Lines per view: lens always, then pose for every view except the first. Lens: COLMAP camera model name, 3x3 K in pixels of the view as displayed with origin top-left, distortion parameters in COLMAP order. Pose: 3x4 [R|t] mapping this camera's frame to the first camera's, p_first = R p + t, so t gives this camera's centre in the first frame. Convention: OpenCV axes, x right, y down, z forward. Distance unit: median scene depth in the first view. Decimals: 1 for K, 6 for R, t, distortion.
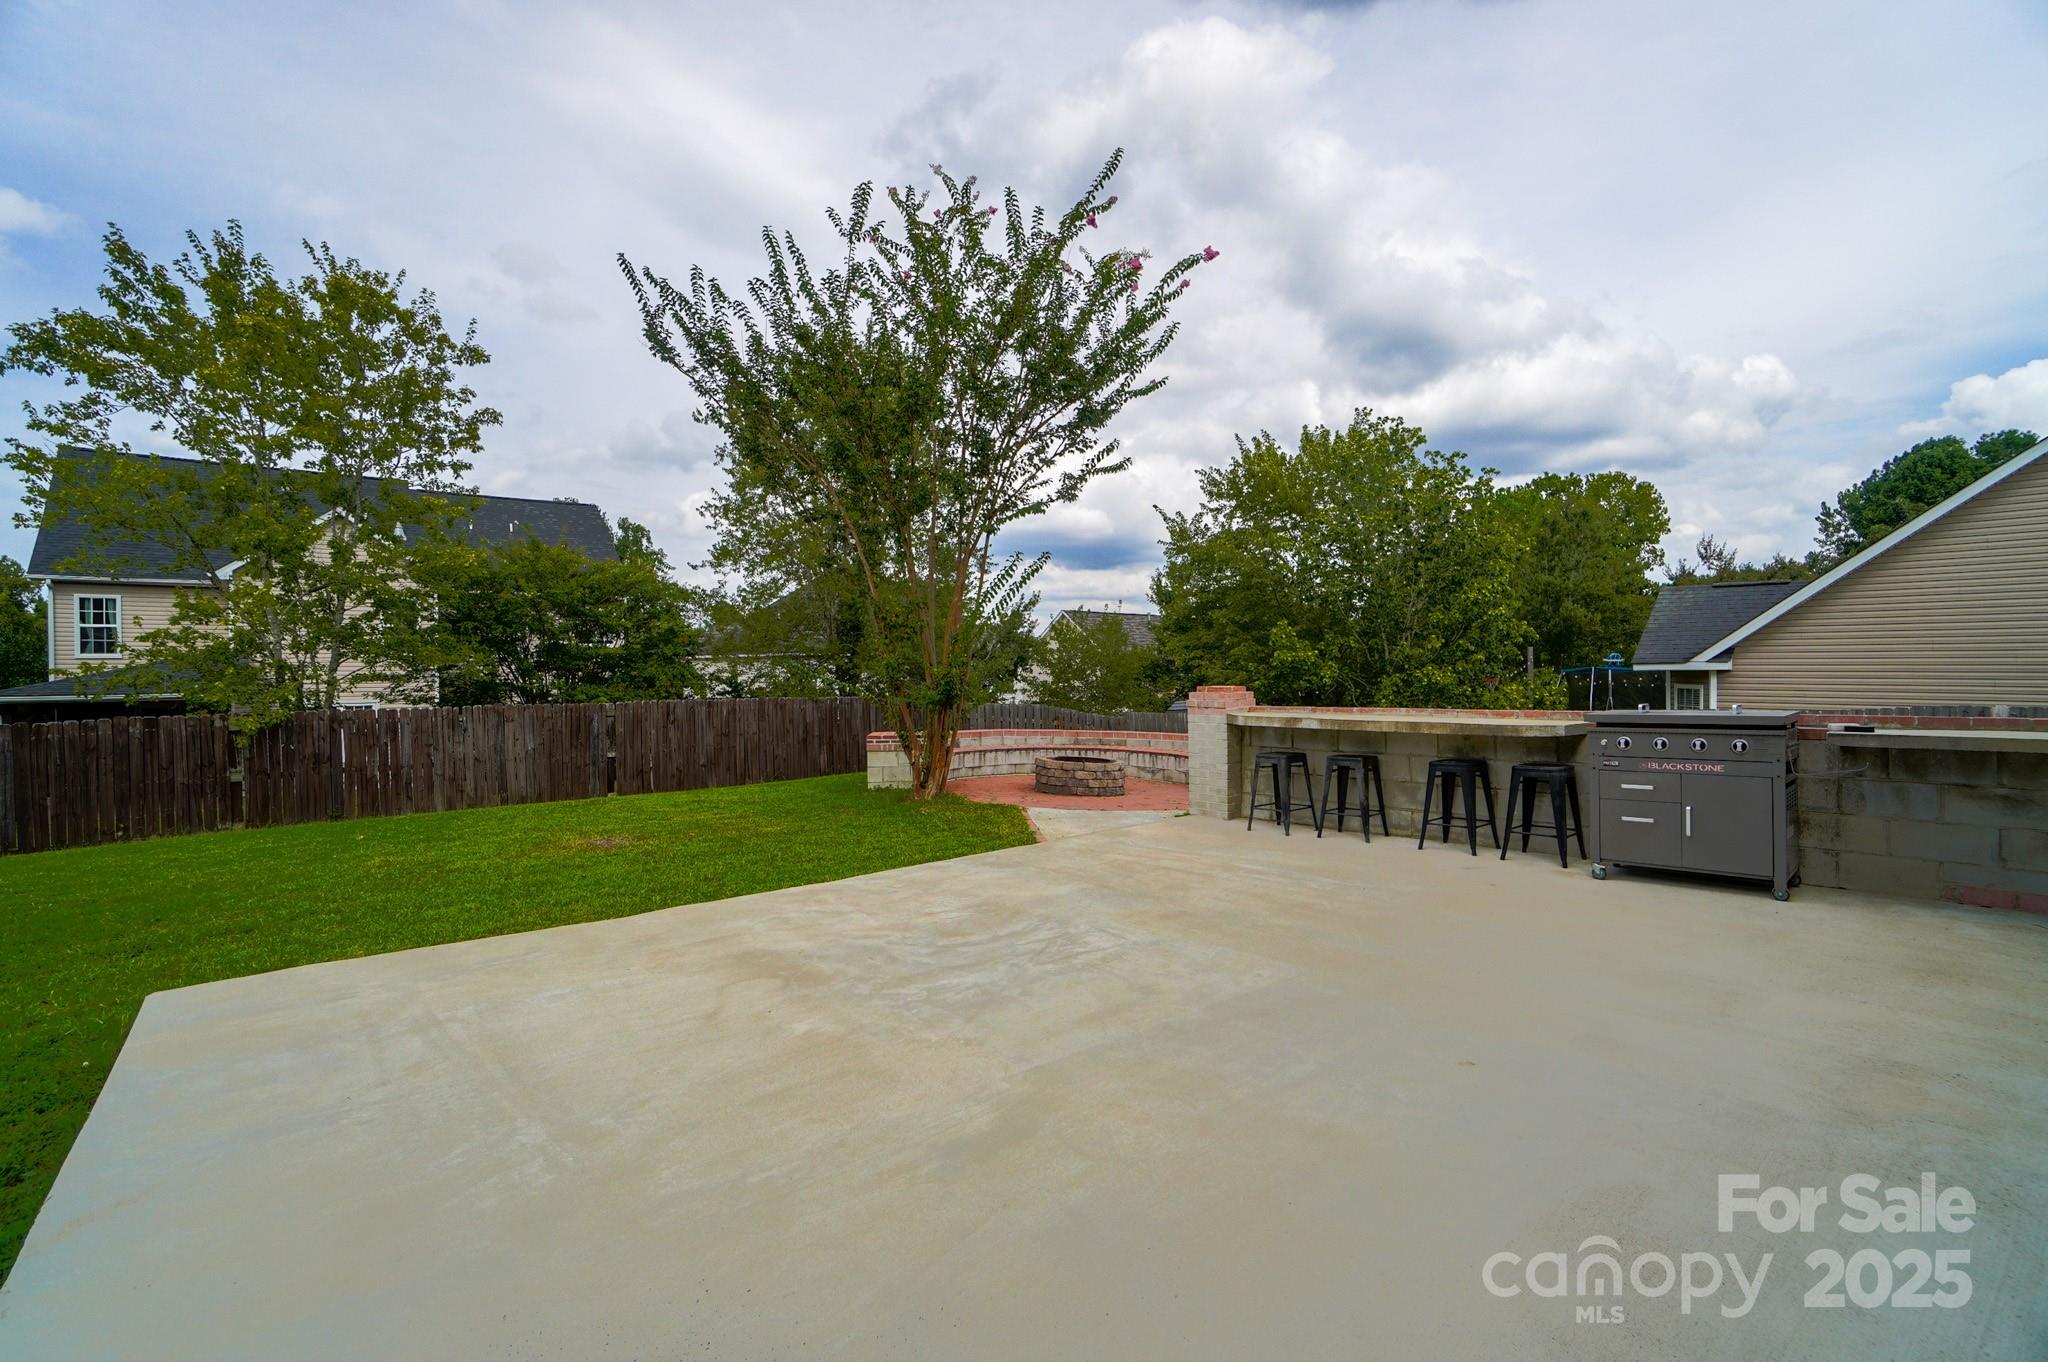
lens RADIAL K [[918.1, 0, 1023.7], [0, 918.1, 672.8], [0, 0, 1]] dist [-0.060543, 0.023030]
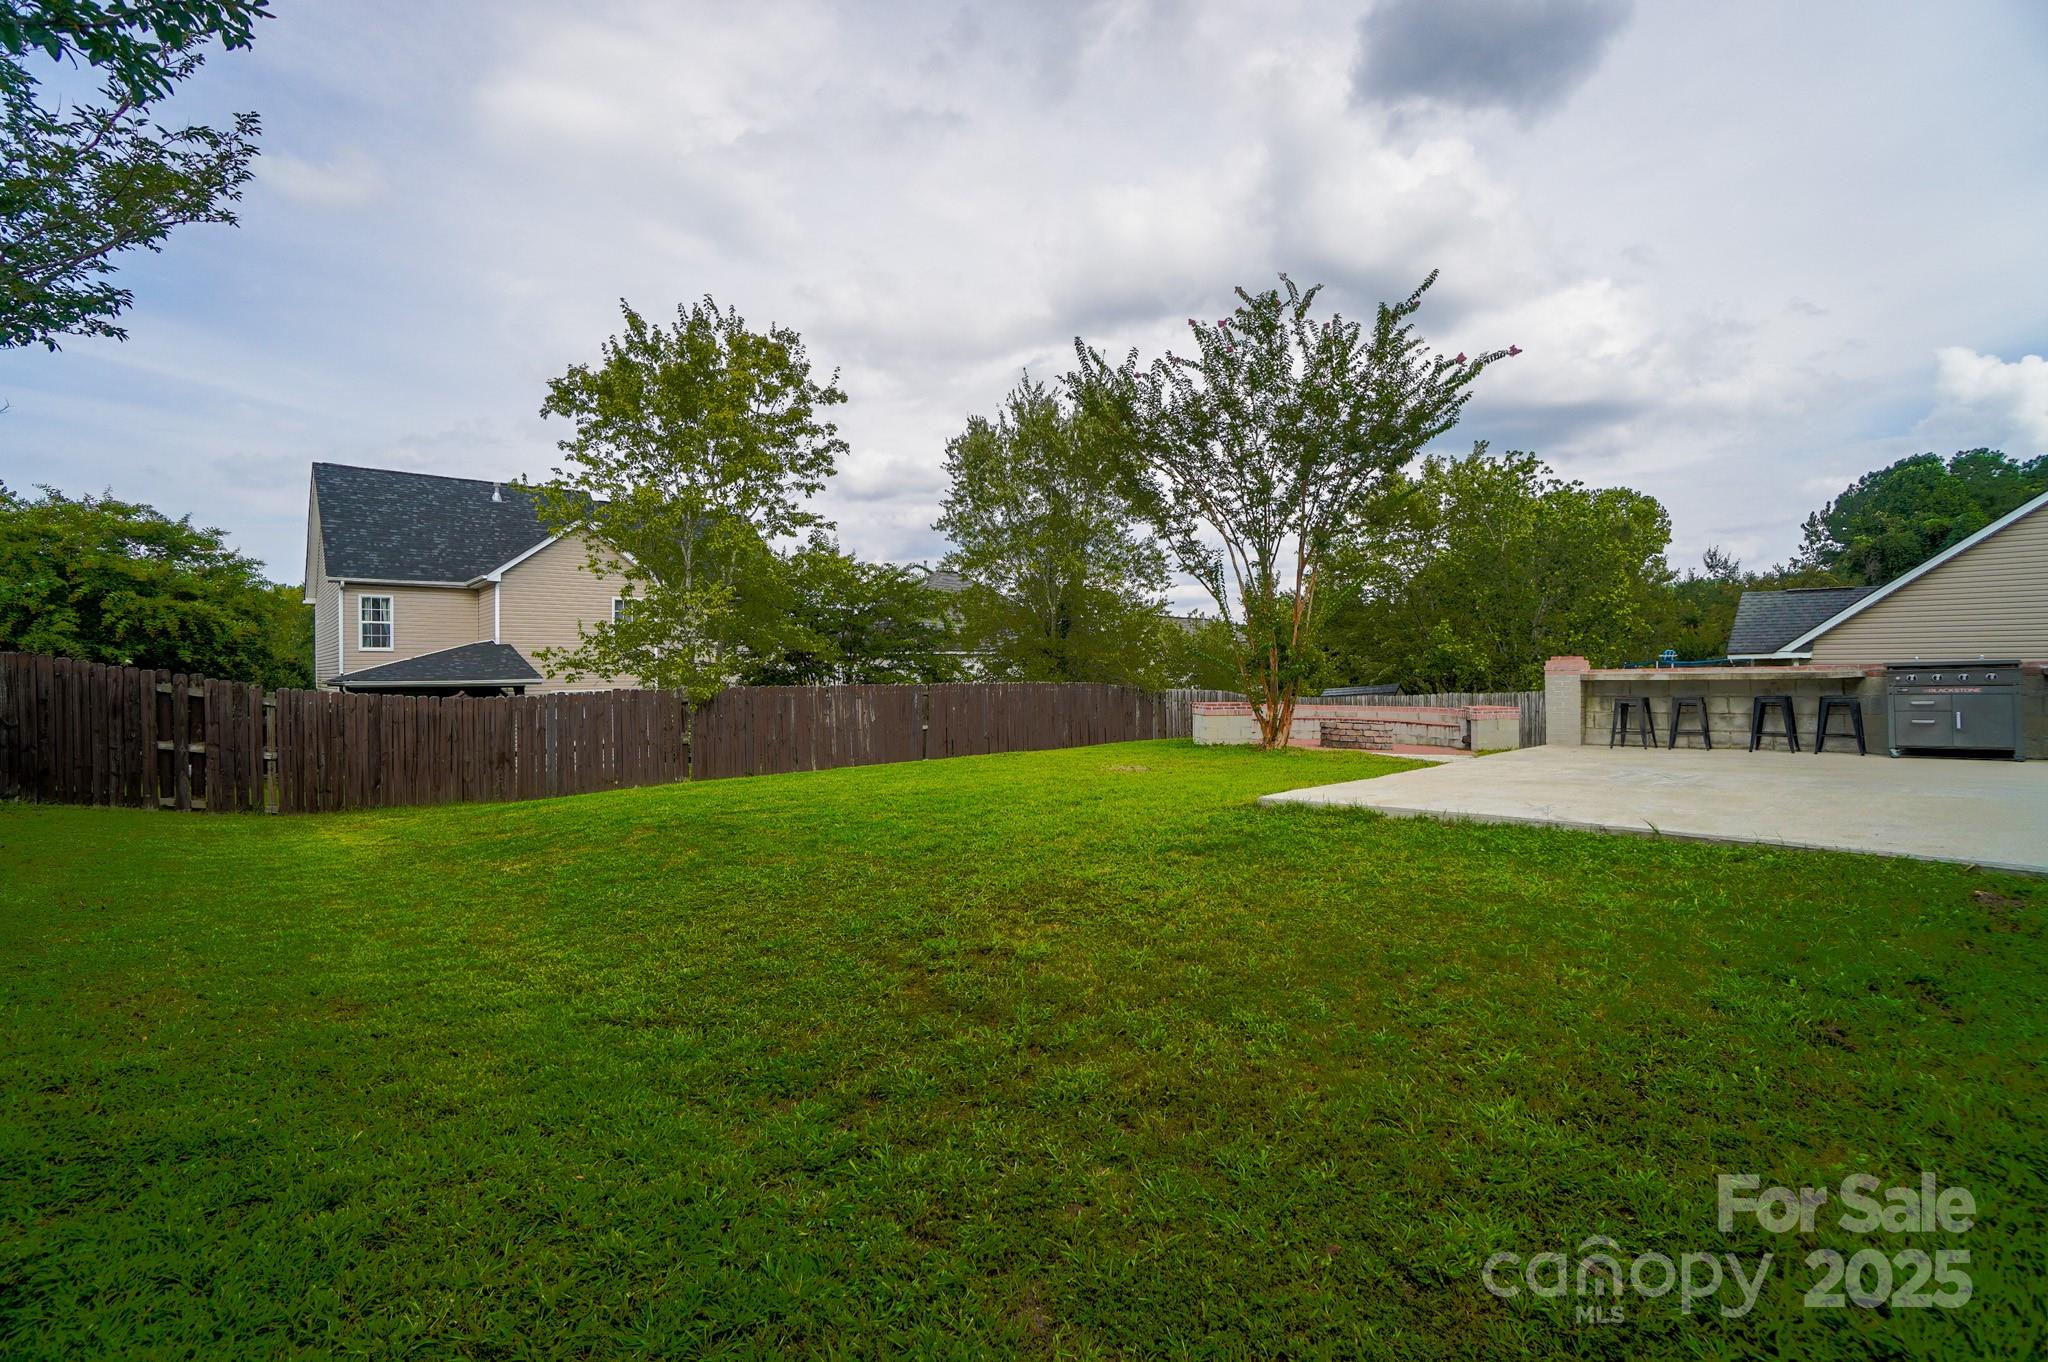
lens RADIAL K [[918.1, 0, 1023.7], [0, 918.1, 672.8], [0, 0, 1]] dist [-0.060543, 0.023030]
pose [[0.999757, 0.000356, 0.022019, -0.493379], [-0.000197, 0.999974, -0.007250, 0.037453], [-0.022021, 0.007244, 0.999731, -0.306465]]
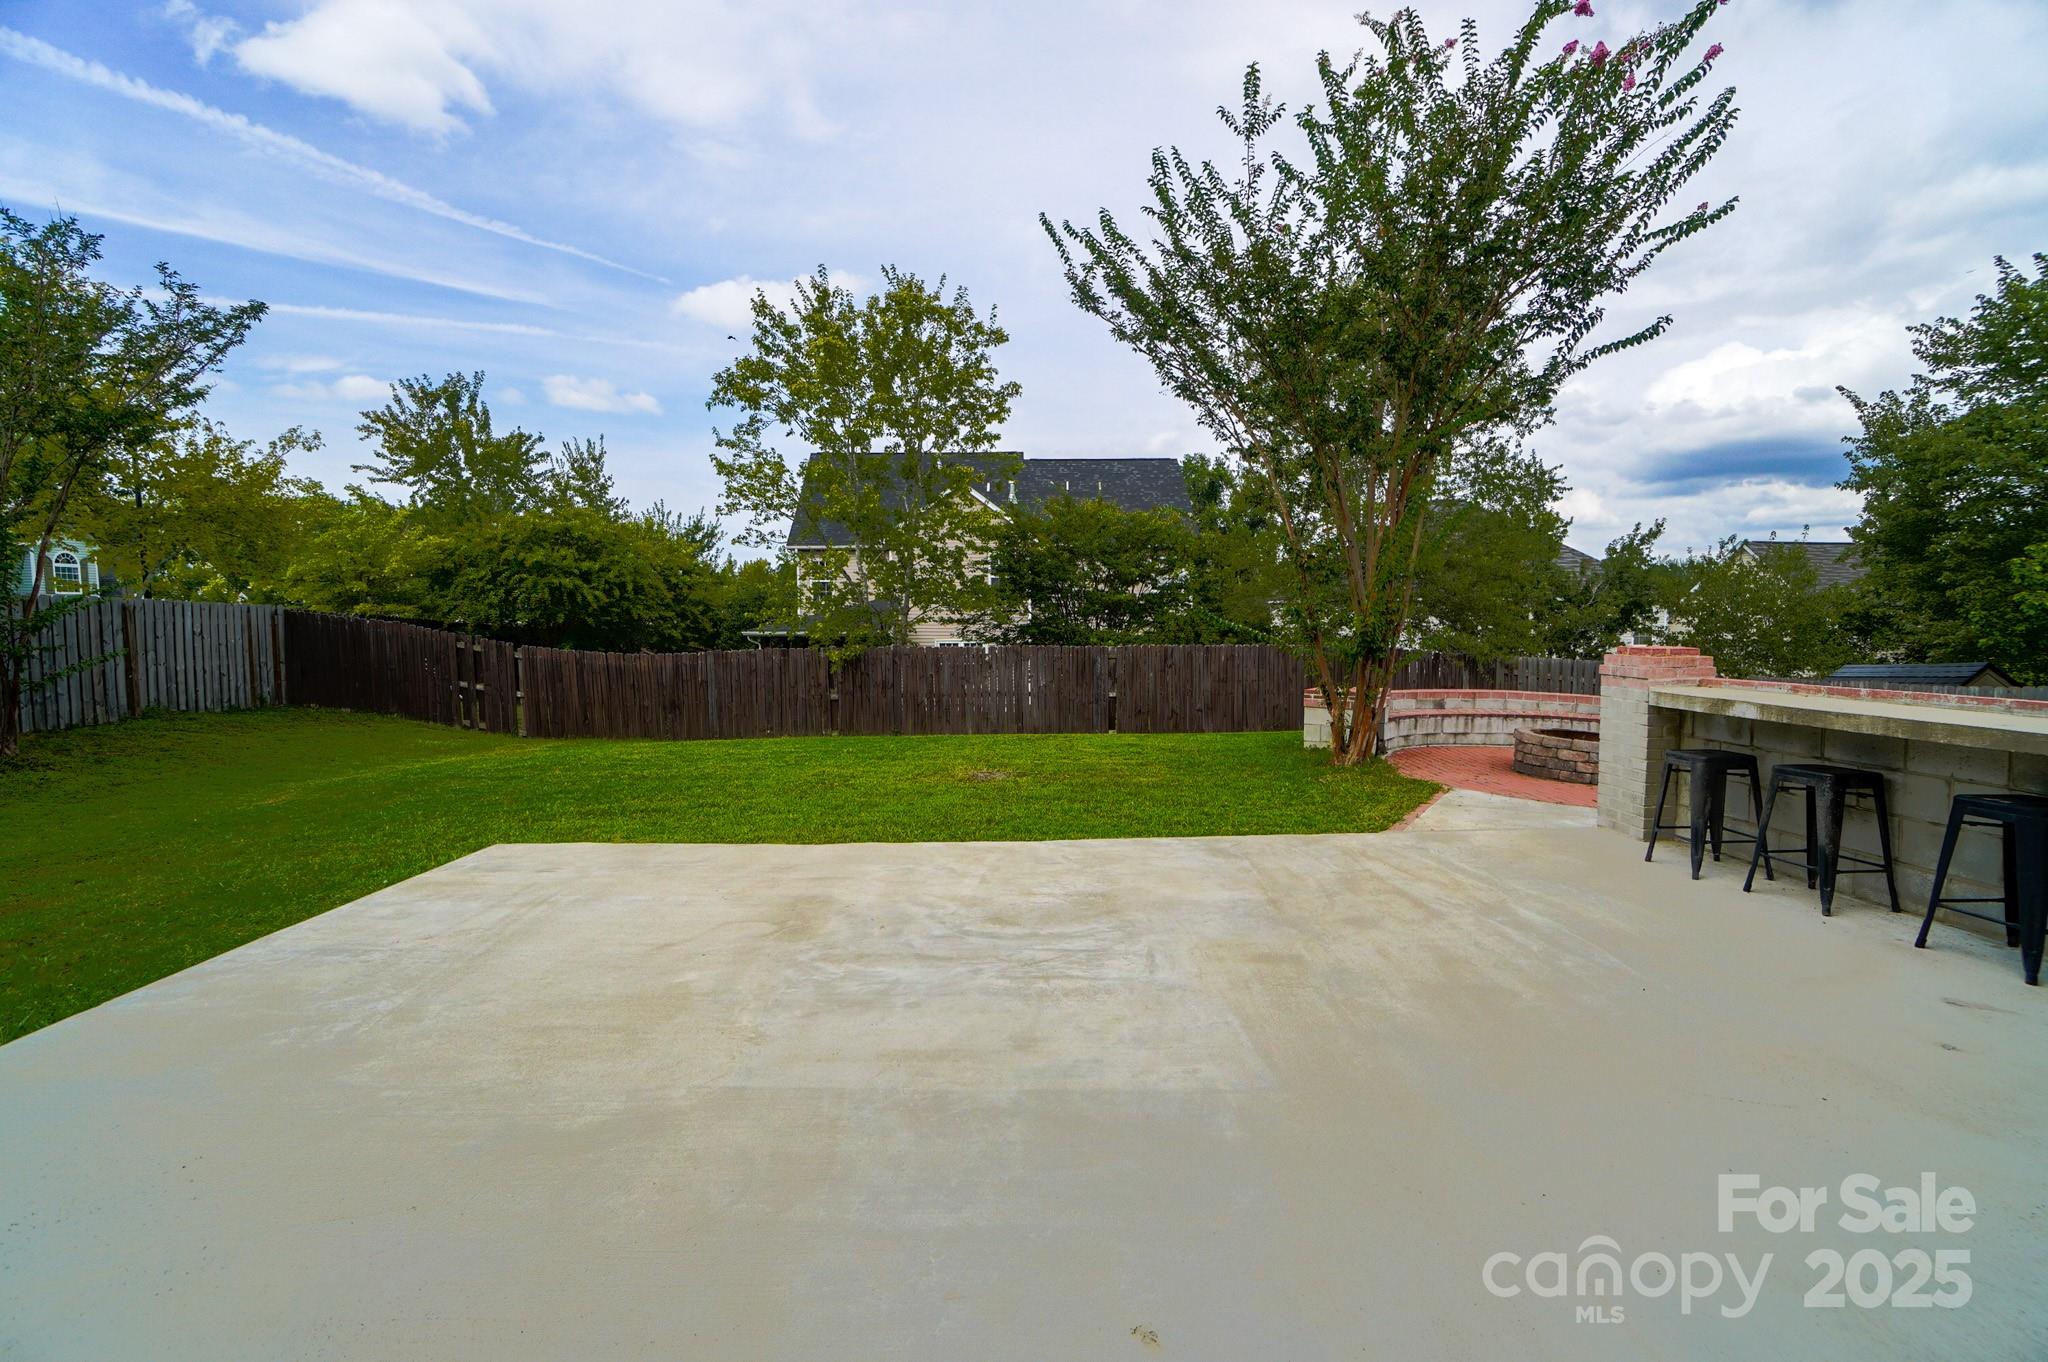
lens RADIAL K [[918.1, 0, 1023.7], [0, 918.1, 672.8], [0, 0, 1]] dist [-0.060543, 0.023030]
pose [[0.782730, 0.043342, -0.620850, 0.186929], [-0.005557, 0.998019, 0.062665, -0.003538], [0.622336, -0.045600, 0.781421, 0.130030]]
